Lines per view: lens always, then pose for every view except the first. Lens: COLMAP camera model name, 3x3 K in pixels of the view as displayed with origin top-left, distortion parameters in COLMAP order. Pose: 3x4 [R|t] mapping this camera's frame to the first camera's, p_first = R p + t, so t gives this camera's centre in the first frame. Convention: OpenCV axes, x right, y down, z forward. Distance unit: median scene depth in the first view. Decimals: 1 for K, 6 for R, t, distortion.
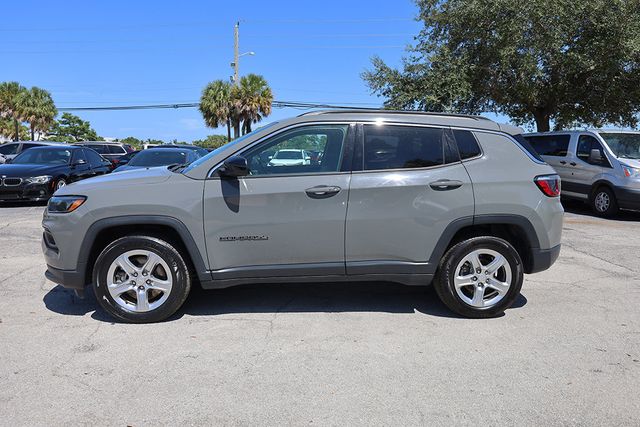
lens RADIAL K [[461.0, 0, 315.5], [0, 461.0, 212.3], [0, 0, 1]] dist [0.004621, 0.001667]
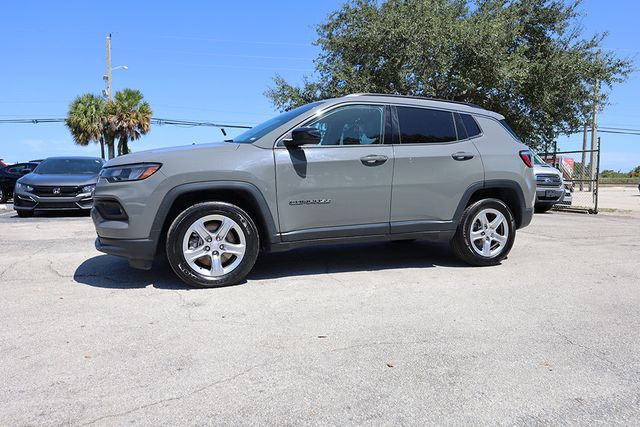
lens RADIAL K [[465.1, 0, 321.9], [0, 465.1, 212.6], [0, 0, 1]] dist [-0.003666, 0.007767]
pose [[0.956459, -0.030888, 0.290226, -0.420674], [0.045734, 0.997962, -0.044508, 0.123268], [-0.288260, 0.055843, 0.955923, -0.061549]]
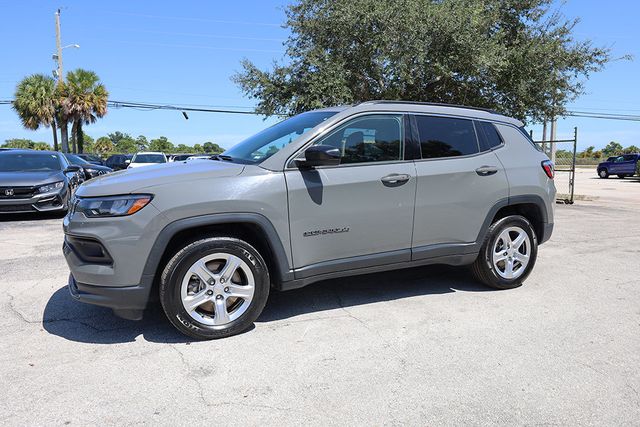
lens RADIAL K [[463.4, 0, 319.7], [0, 463.4, 210.3], [0, 0, 1]] dist [0.002146, 0.002132]
pose [[0.930658, -0.056222, 0.361545, -0.476549], [0.061375, 0.998111, -0.002777, 0.013650], [-0.360706, 0.024774, 0.932350, 0.107302]]
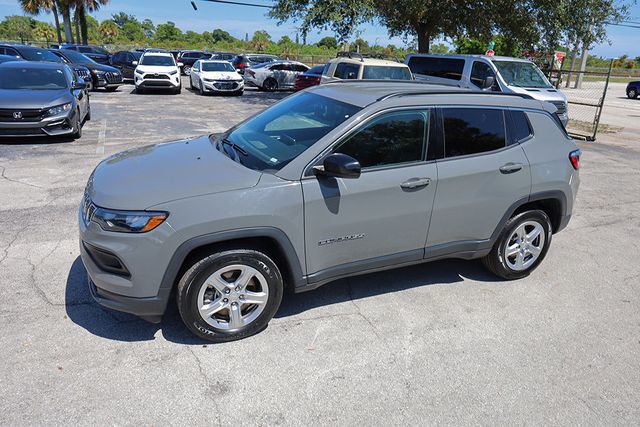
lens RADIAL K [[463.4, 0, 319.7], [0, 463.4, 210.3], [0, 0, 1]] dist [0.002146, 0.002132]
pose [[0.940909, -0.086022, 0.327553, -0.469724], [0.013551, 0.975991, 0.217389, -0.194037], [-0.338389, -0.200105, 0.919484, 0.143479]]
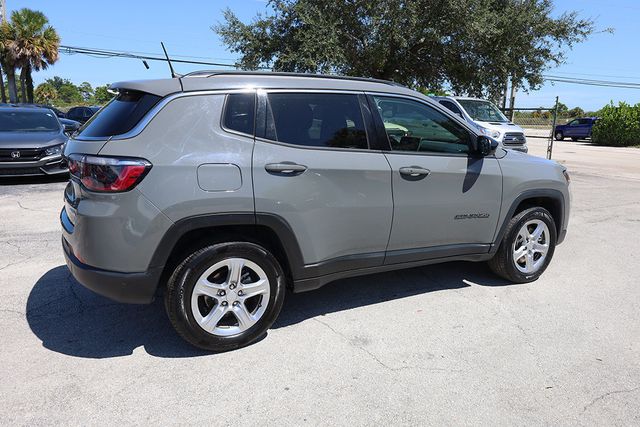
lens RADIAL K [[465.0, 0, 320.0], [0, 465.0, 213.5], [0, 0, 1]] dist [0.000209, 0.002631]
pose [[0.888671, -0.092517, 0.449114, -0.803250], [0.048853, 0.992963, 0.107883, -0.065700], [-0.455935, -0.073932, 0.886937, 0.158809]]
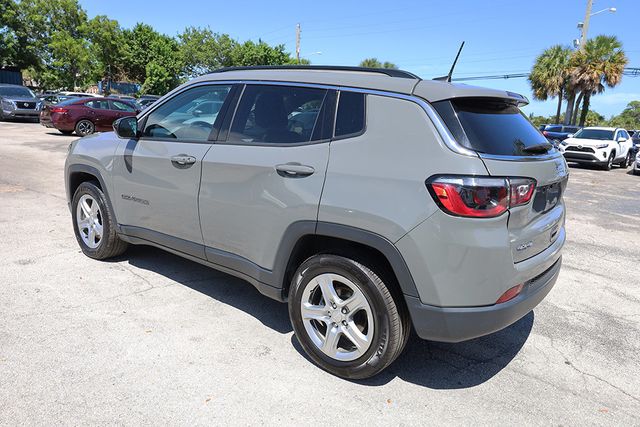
lens RADIAL K [[452.8, 0, 320.0], [0, 452.8, 213.5], [0, 0, 1]] dist [0.002837, 0.002138]
pose [[0.739164, 0.177541, -0.649705, 0.738599], [-0.135797, 0.984107, 0.114426, -0.075712], [0.659694, 0.003648, 0.751525, 0.488714]]
